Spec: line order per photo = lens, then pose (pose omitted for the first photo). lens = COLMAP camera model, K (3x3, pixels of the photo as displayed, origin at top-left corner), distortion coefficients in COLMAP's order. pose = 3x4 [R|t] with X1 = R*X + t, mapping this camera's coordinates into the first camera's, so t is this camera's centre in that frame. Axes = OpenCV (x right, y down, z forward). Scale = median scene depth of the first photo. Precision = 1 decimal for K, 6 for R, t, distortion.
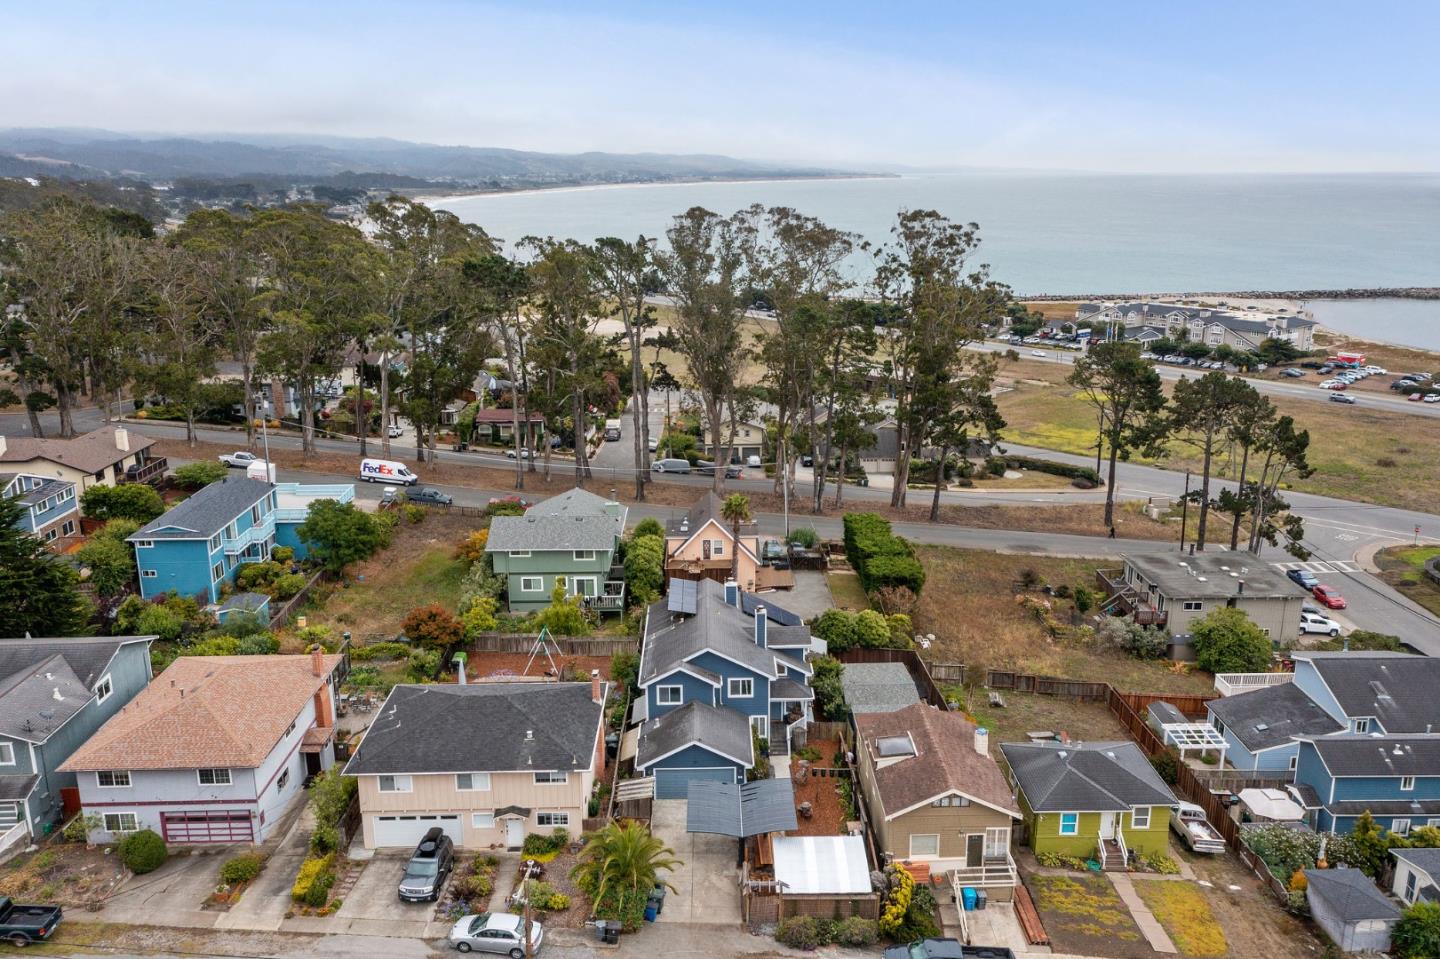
lens RADIAL K [[1154.3, 0, 720.0], [0, 1154.3, 479.5], [0, 0, 1]] dist [0.007682, 0.011816]
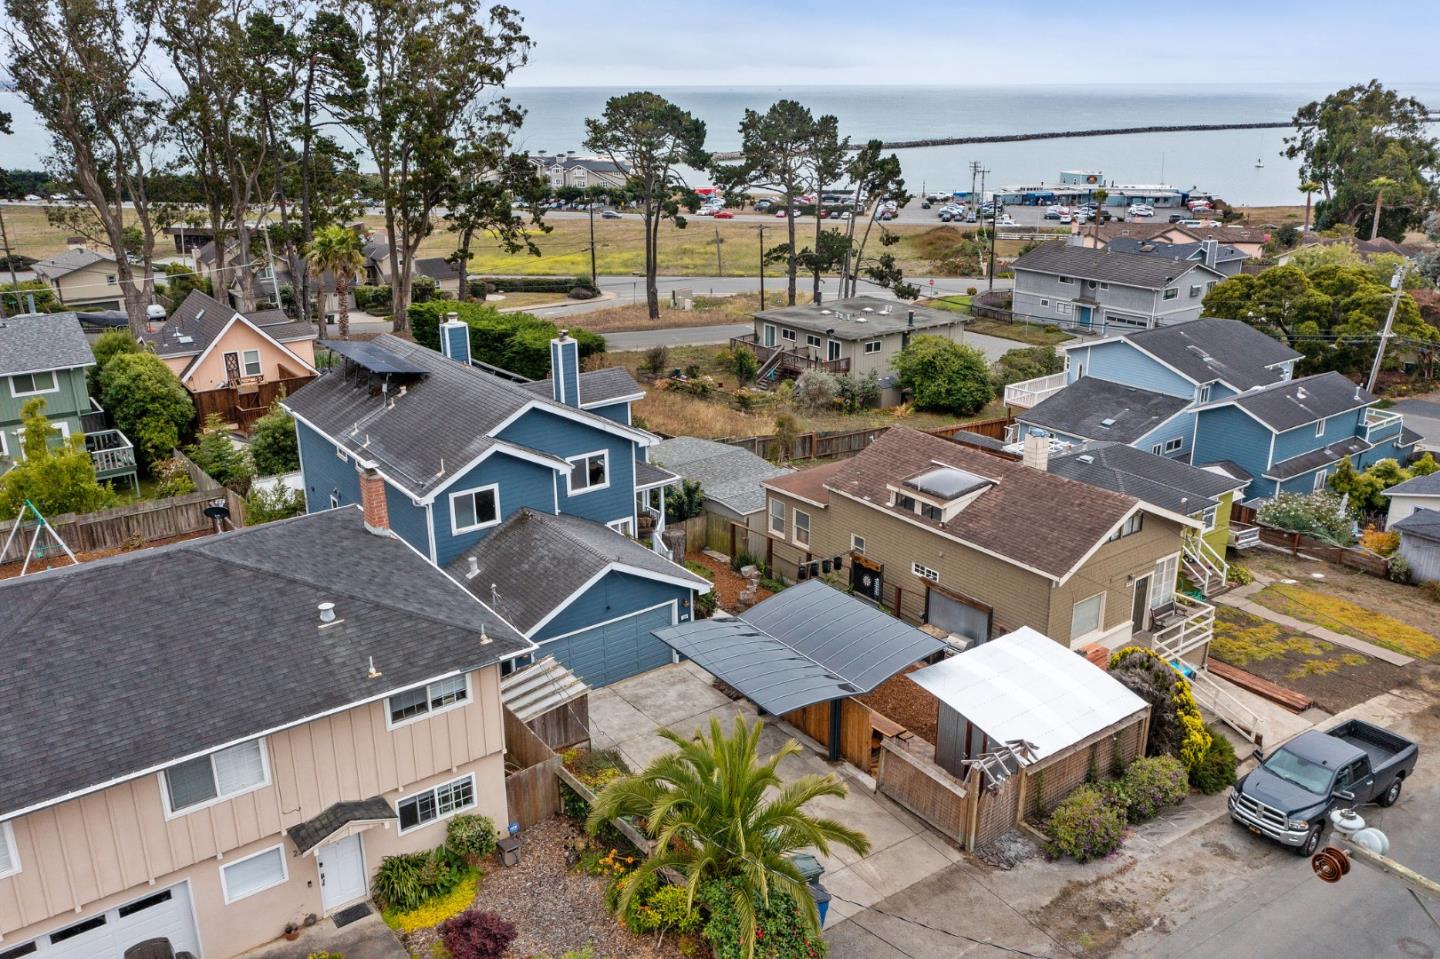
lens RADIAL K [[1154.3, 0, 720.0], [0, 1154.3, 479.5], [0, 0, 1]] dist [0.007682, 0.011816]
pose [[0.811314, -0.188408, 0.553419, -0.261494], [0.153441, 0.982083, 0.109398, 0.156961], [-0.564115, -0.003839, 0.825687, 0.618571]]
